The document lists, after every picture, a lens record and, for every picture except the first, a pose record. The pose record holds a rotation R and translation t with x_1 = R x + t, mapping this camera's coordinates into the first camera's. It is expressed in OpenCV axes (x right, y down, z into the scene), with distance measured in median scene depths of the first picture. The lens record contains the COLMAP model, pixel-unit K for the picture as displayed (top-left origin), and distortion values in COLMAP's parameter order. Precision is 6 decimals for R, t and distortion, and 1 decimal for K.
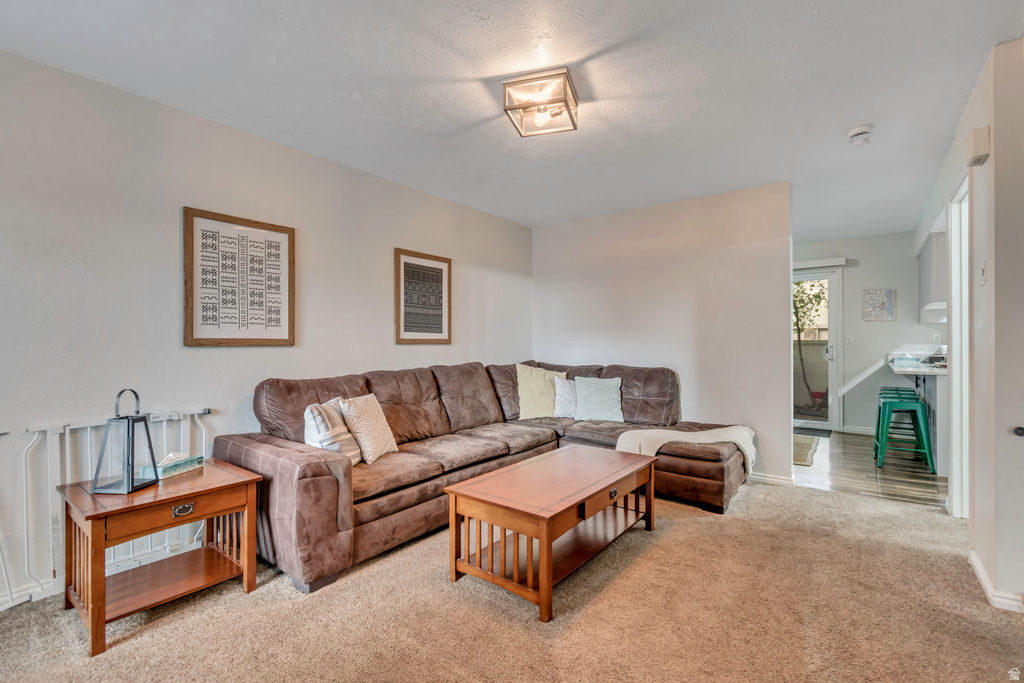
lens RADIAL K [[455.0, 0, 515.7], [0, 455.0, 342.7], [0, 0, 1]] dist [0.001212, 0.000002]
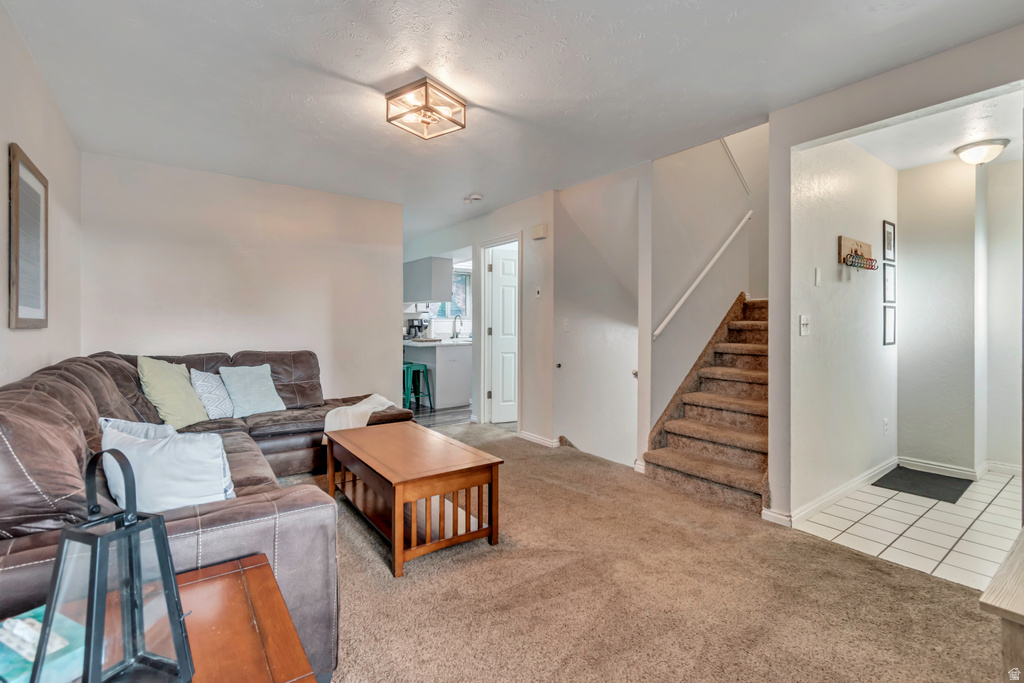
lens RADIAL K [[461.9, 0, 515.6], [0, 461.9, 324.9], [0, 0, 1]] dist [0.001225, 0.000146]
pose [[0.275914, 0.002220, 0.961180, -0.646867], [-0.003202, 0.999994, -0.001390, -0.002039], [-0.961177, -0.002694, 0.275919, 0.324031]]
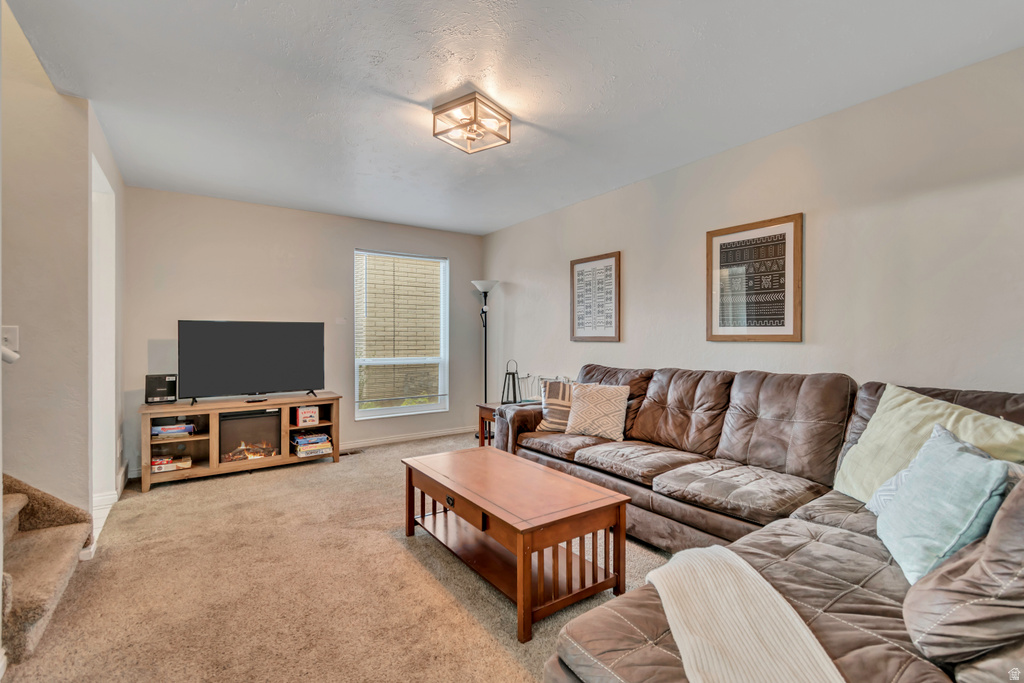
lens RADIAL K [[455.0, 0, 515.7], [0, 455.0, 342.7], [0, 0, 1]] dist [0.001212, 0.000002]
pose [[-0.293209, 0.013478, -0.955953, 0.738509], [0.002416, 0.999908, 0.013357, -0.007272], [0.956045, 0.001606, -0.293214, 0.965880]]
